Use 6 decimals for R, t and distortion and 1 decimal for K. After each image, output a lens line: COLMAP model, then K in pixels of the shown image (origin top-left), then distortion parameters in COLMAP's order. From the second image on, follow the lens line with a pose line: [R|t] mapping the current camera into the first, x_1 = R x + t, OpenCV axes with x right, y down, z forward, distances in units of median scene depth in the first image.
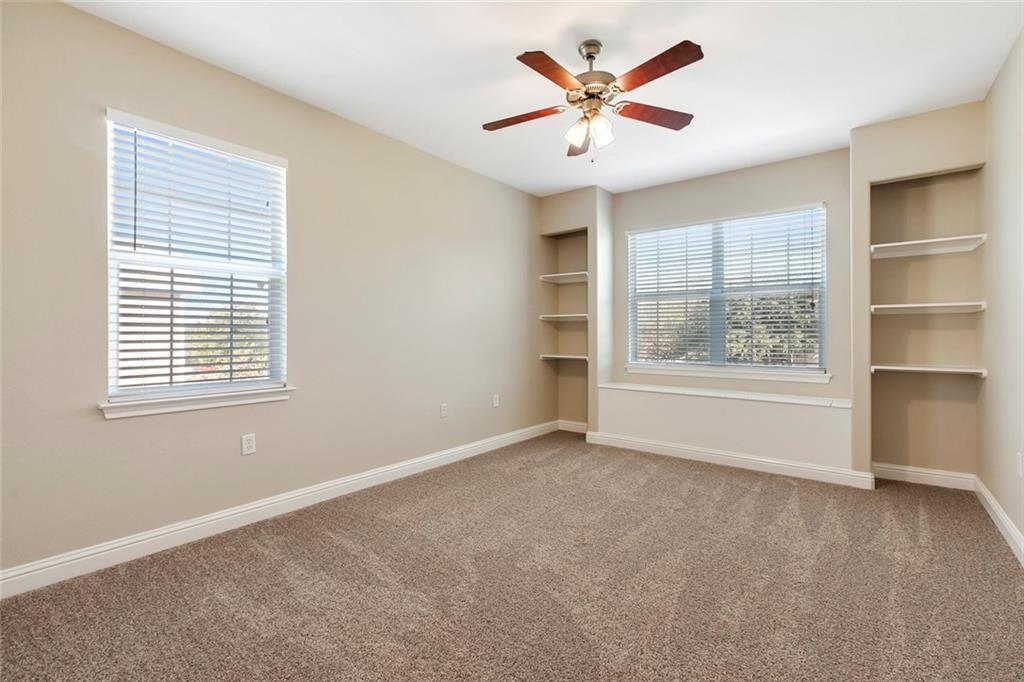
lens RADIAL K [[457.7, 0, 513.6], [0, 457.7, 338.7], [0, 0, 1]] dist [0.000110, 0.000189]
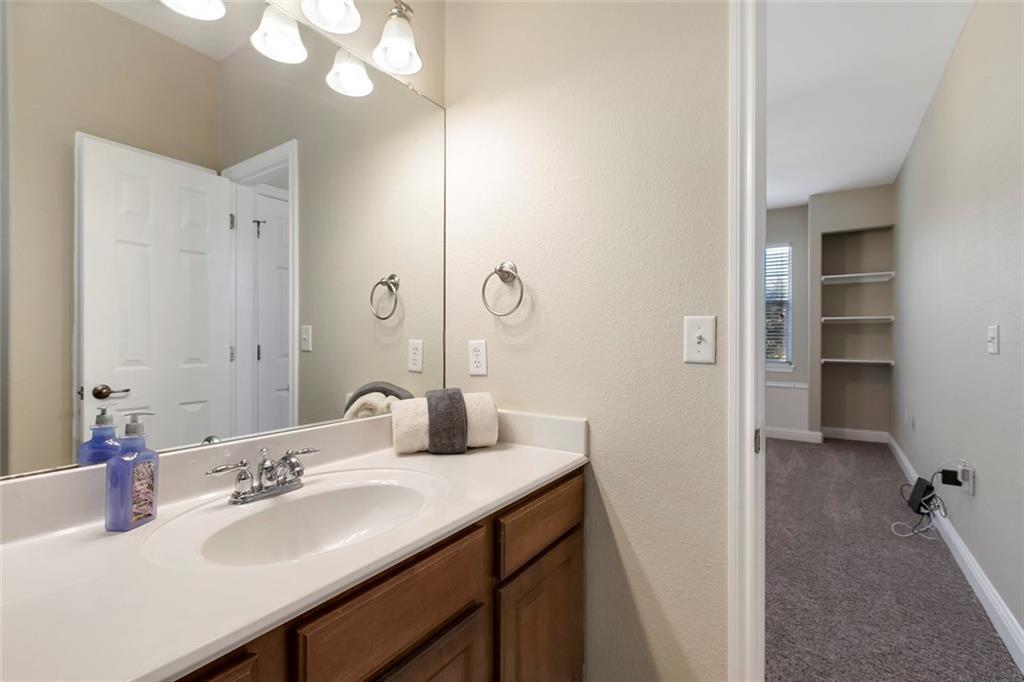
lens RADIAL K [[453.1, 0, 514.0], [0, 453.1, 342.1], [0, 0, 1]] dist [0.001411, -0.000439]
pose [[0.997835, 0.006251, 0.065471, -0.284680], [-0.006342, 0.999979, 0.001190, 0.010224], [-0.065462, -0.001603, 0.997854, -0.368448]]
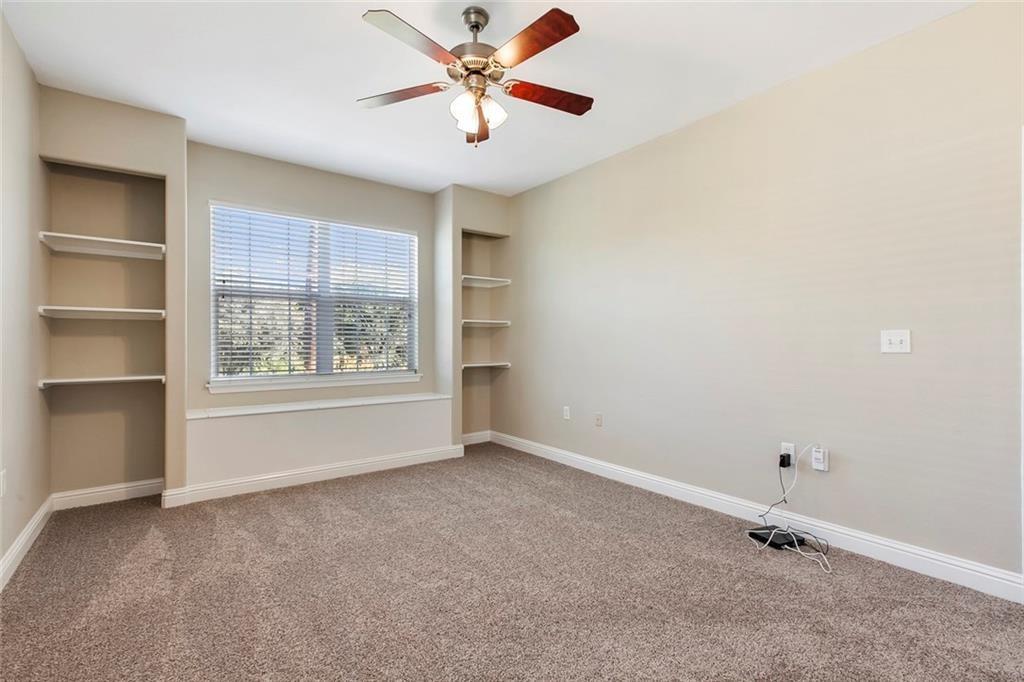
lens RADIAL K [[457.7, 0, 513.6], [0, 457.7, 338.7], [0, 0, 1]] dist [0.000110, 0.000189]
pose [[0.255570, 0.009347, 0.966745, -0.472570], [0.013054, 0.999829, -0.013118, 0.003839], [-0.966702, 0.015972, 0.255404, 0.499907]]
